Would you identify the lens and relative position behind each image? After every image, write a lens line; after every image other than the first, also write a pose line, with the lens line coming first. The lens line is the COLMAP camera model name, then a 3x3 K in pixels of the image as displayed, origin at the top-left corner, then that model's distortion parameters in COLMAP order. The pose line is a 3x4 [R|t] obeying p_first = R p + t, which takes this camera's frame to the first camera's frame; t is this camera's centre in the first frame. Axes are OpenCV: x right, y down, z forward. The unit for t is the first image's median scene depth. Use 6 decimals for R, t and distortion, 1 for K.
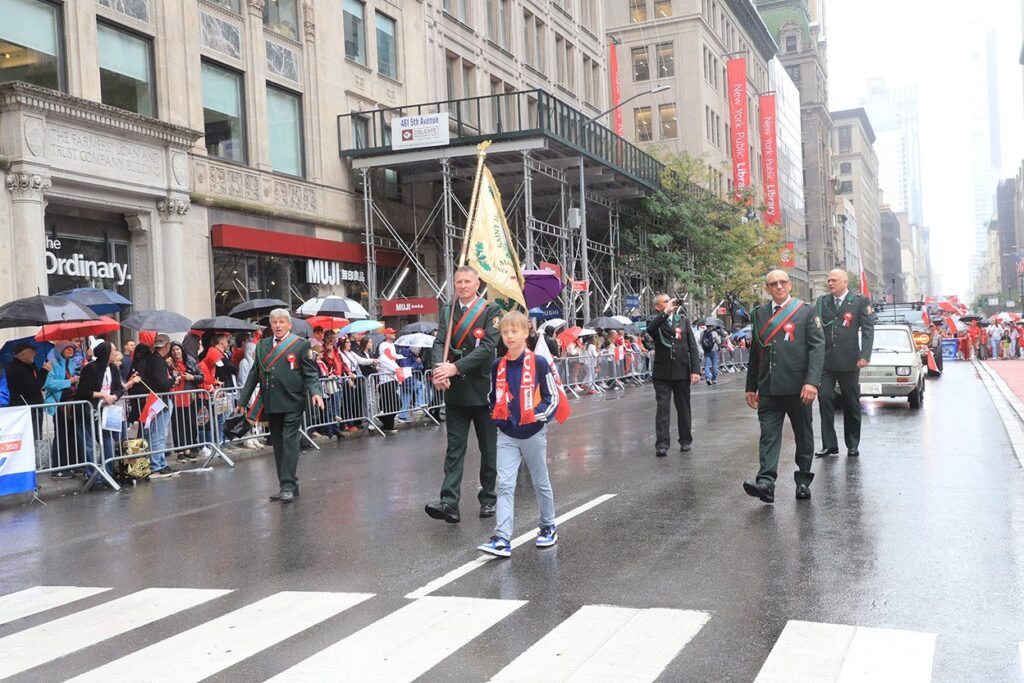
lens RADIAL K [[1062.2, 0, 506.4], [0, 1062.2, 343.8], [0, 0, 1]] dist [0.102409, 0.000000]
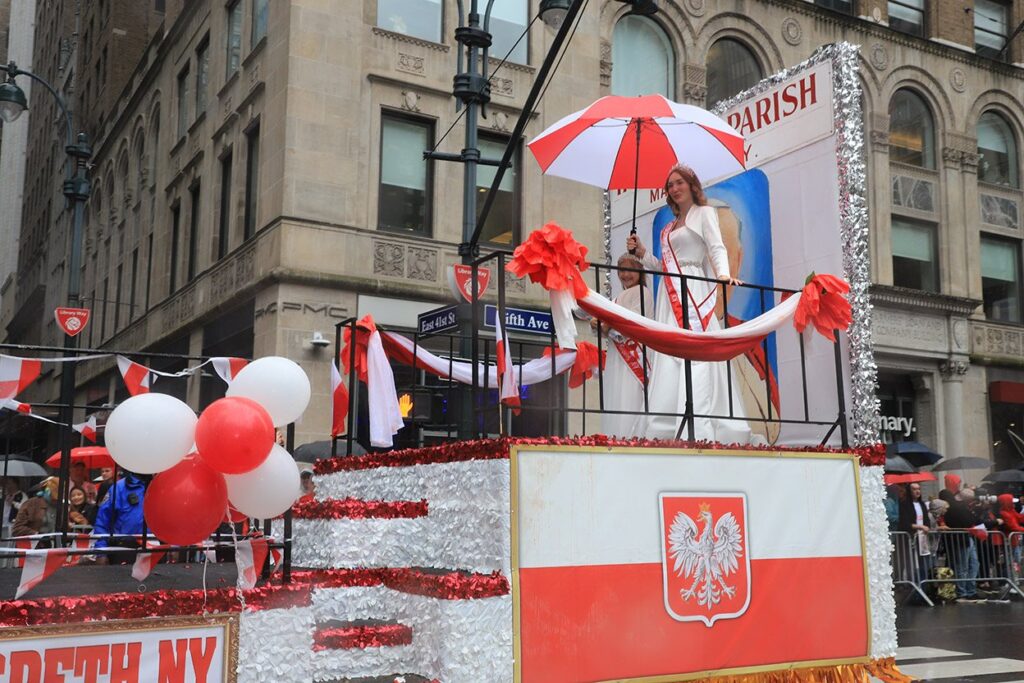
lens RADIAL K [[1062.2, 0, 504.5], [0, 1062.2, 346.8], [0, 0, 1]] dist [0.102409, 0.000000]
pose [[0.784729, -0.034926, -0.618854, 0.022854], [-0.044568, 0.992648, -0.112534, -0.000291], [0.618235, 0.115890, 0.777403, -0.174345]]
